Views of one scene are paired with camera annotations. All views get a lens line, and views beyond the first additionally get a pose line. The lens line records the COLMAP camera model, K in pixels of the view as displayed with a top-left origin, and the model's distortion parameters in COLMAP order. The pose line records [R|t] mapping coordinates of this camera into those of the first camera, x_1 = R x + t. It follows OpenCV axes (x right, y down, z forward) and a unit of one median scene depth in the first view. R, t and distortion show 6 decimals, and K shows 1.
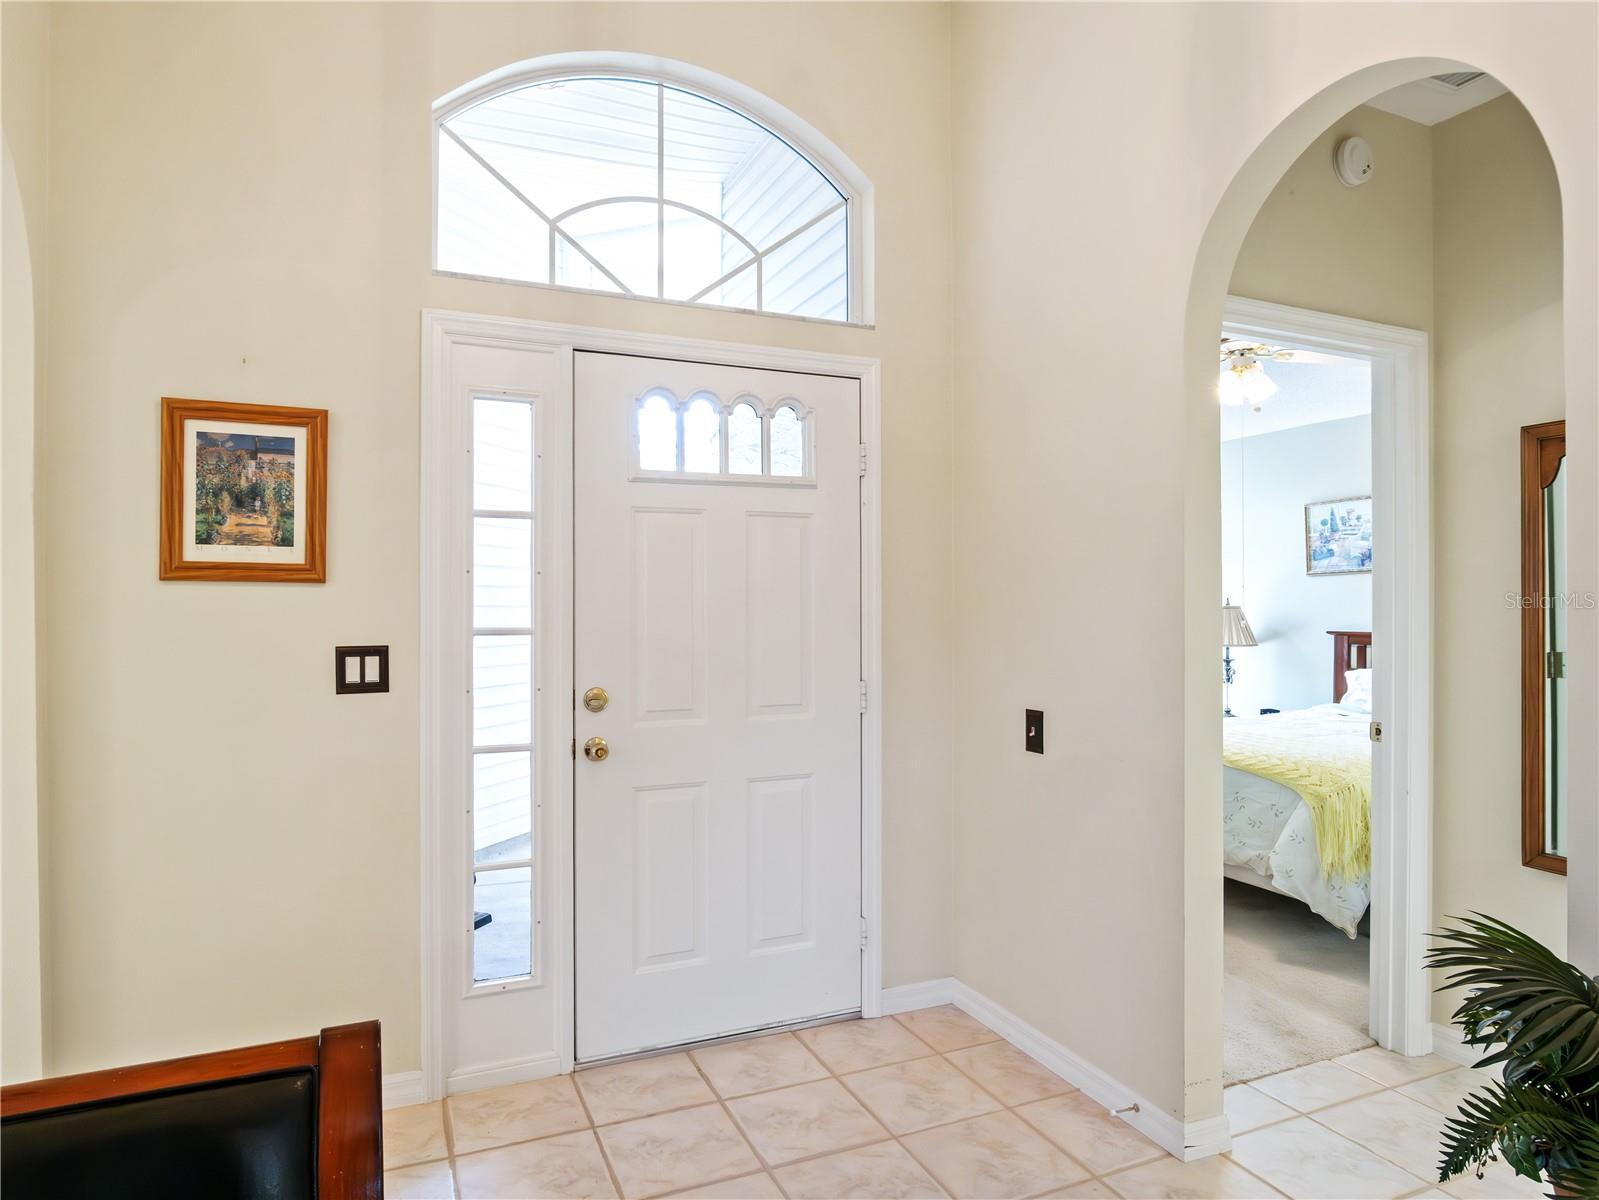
lens RADIAL K [[973.6, 0, 795.3], [0, 973.6, 596.6], [0, 0, 1]] dist [-0.021386, 0.003100]
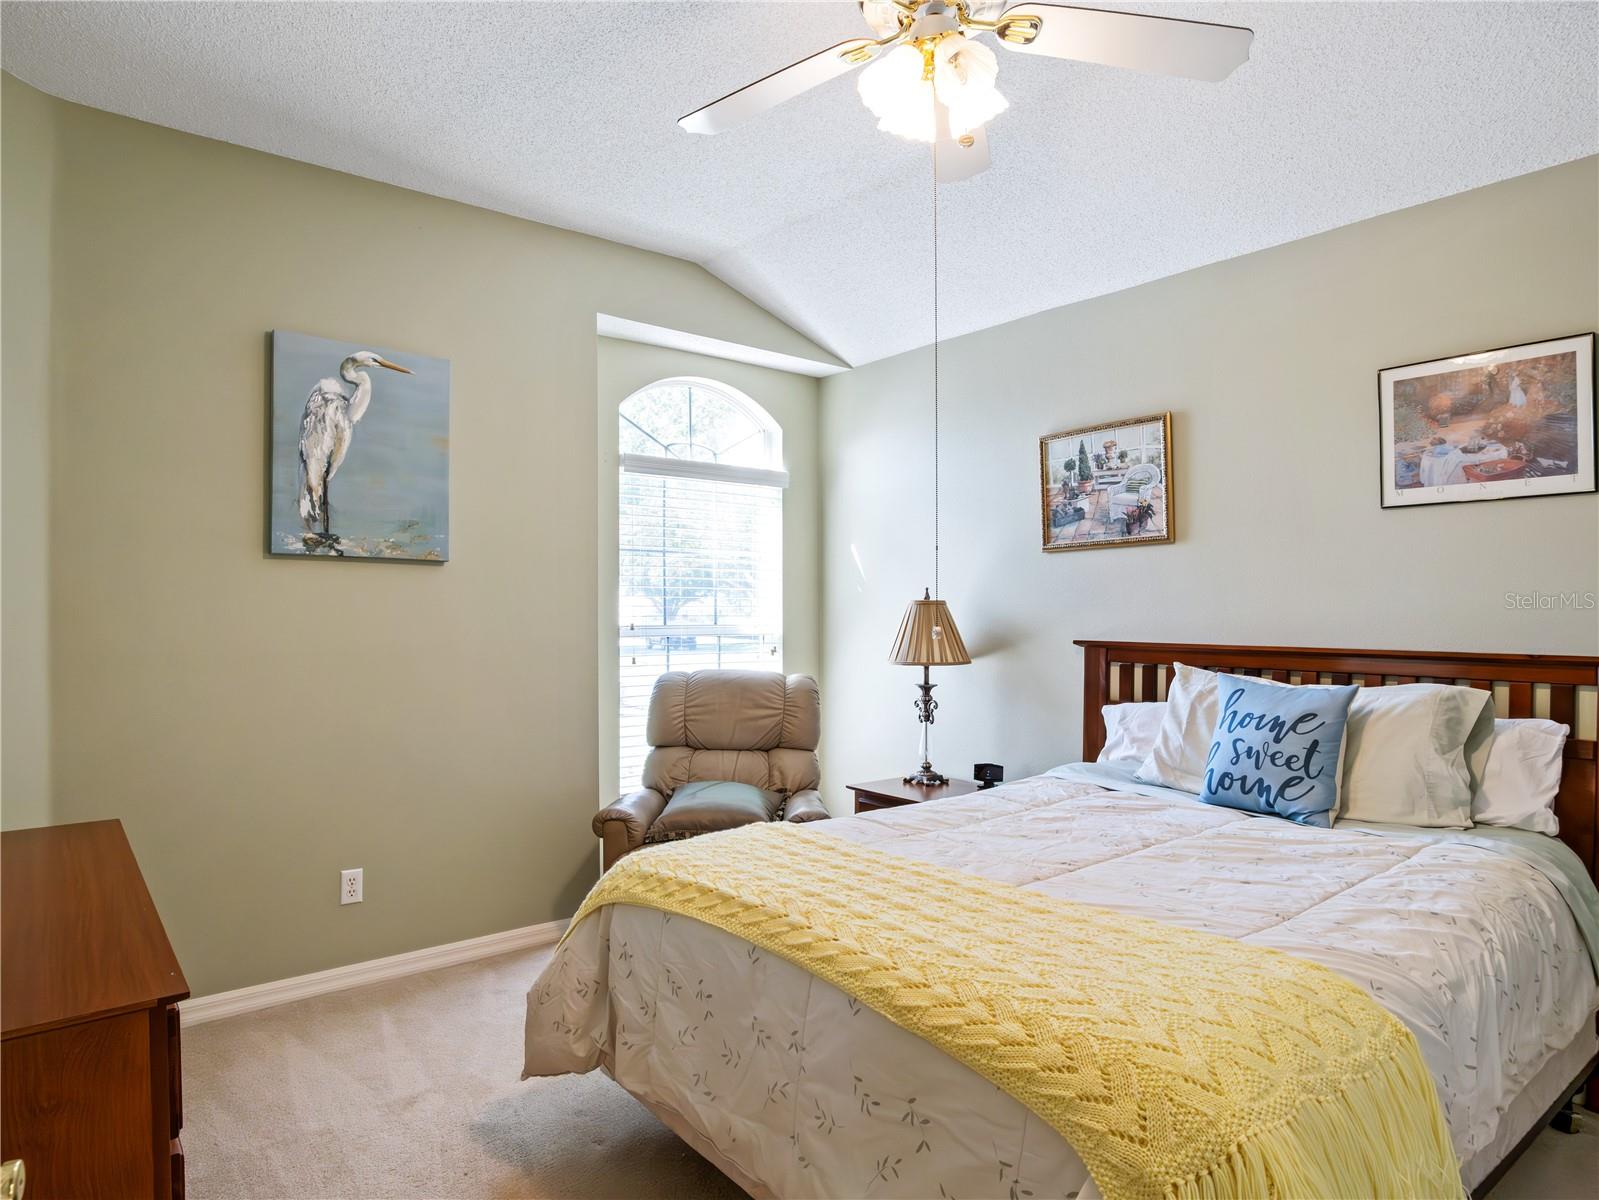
lens RADIAL K [[959.9, 0, 818.1], [0, 959.9, 599.1], [0, 0, 1]] dist [-0.027432, 0.000039]
pose [[0.959627, 0.004219, 0.281245, 0.222461], [-0.004016, 0.999991, -0.001297, 0.010780], [-0.281248, 0.000115, 0.959635, 0.462372]]
